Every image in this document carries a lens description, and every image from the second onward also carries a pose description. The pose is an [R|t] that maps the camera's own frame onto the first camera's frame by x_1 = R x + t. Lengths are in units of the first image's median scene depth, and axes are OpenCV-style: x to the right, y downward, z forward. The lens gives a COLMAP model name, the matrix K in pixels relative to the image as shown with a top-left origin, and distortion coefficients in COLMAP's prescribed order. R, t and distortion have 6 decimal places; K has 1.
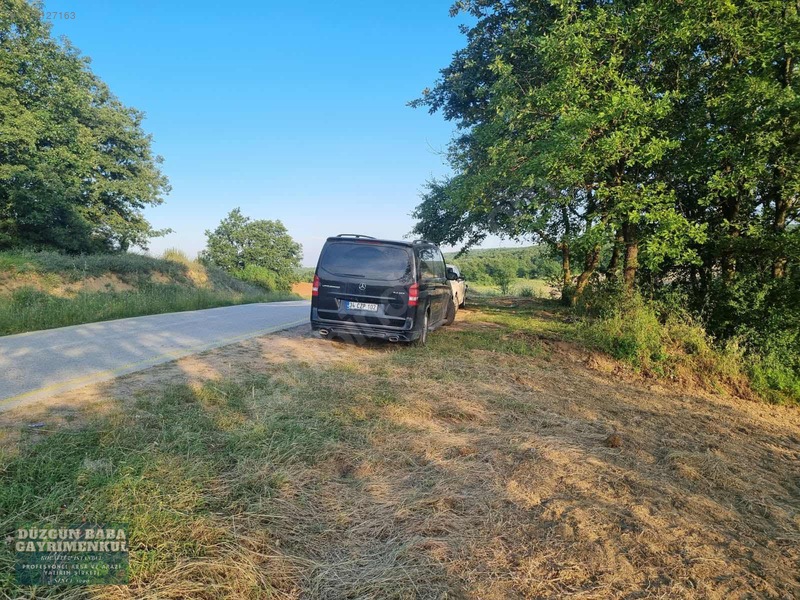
lens RADIAL K [[597.0, 0, 403.3], [0, 597.0, 301.6], [0, 0, 1]] dist [0.048202, -0.042472]
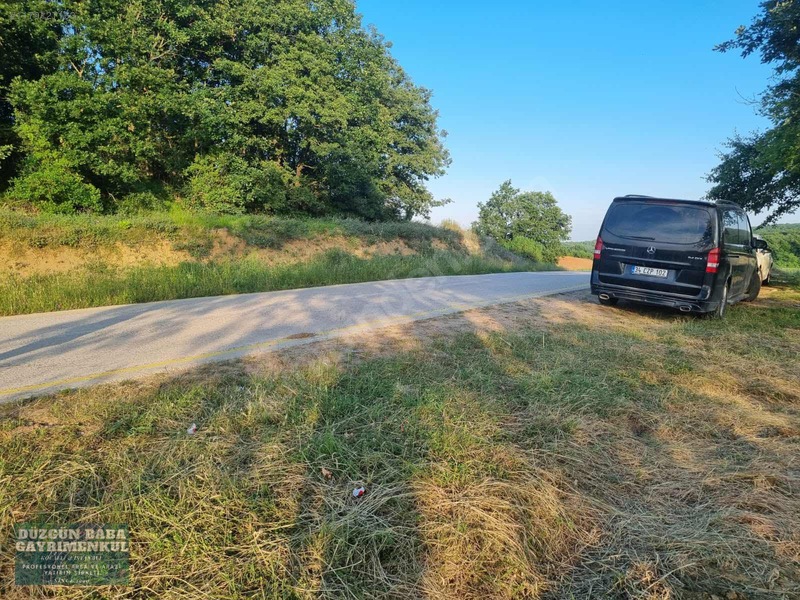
lens RADIAL K [[598.1, 0, 416.0], [0, 598.1, 298.1], [0, 0, 1]] dist [0.055777, -0.038055]
pose [[0.915271, 0.060060, -0.398337, -0.013483], [-0.044966, 0.997876, 0.047135, 0.011377], [0.400322, -0.025230, 0.916027, -0.002542]]
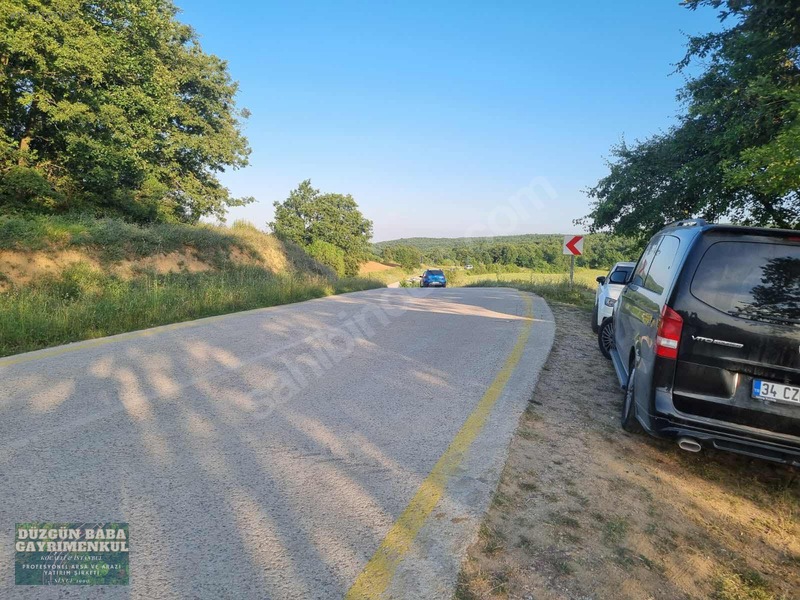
lens RADIAL K [[593.3, 0, 397.4], [0, 593.3, 294.7], [0, 0, 1]] dist [0.045689, -0.039097]
pose [[0.994158, 0.062365, -0.088098, -0.165979], [-0.060304, 0.997845, 0.025869, -0.029782], [0.089521, -0.020405, 0.995776, 0.296357]]
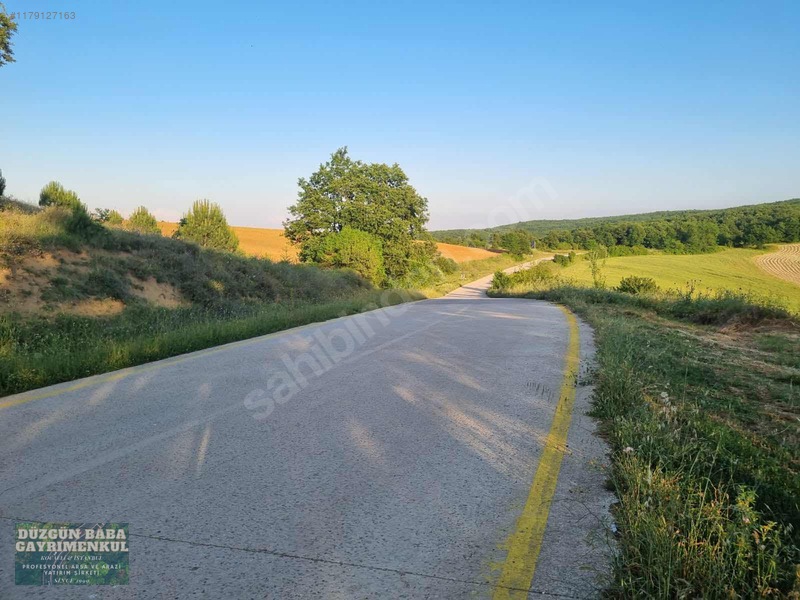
lens RADIAL K [[599.8, 0, 419.9], [0, 599.8, 288.0], [0, 0, 1]] dist [0.036887, -0.009841]
pose [[0.968016, 0.040525, -0.247595, -0.013213], [-0.030375, 0.998539, 0.044681, -0.094983], [0.249044, -0.035731, 0.967833, 1.289580]]
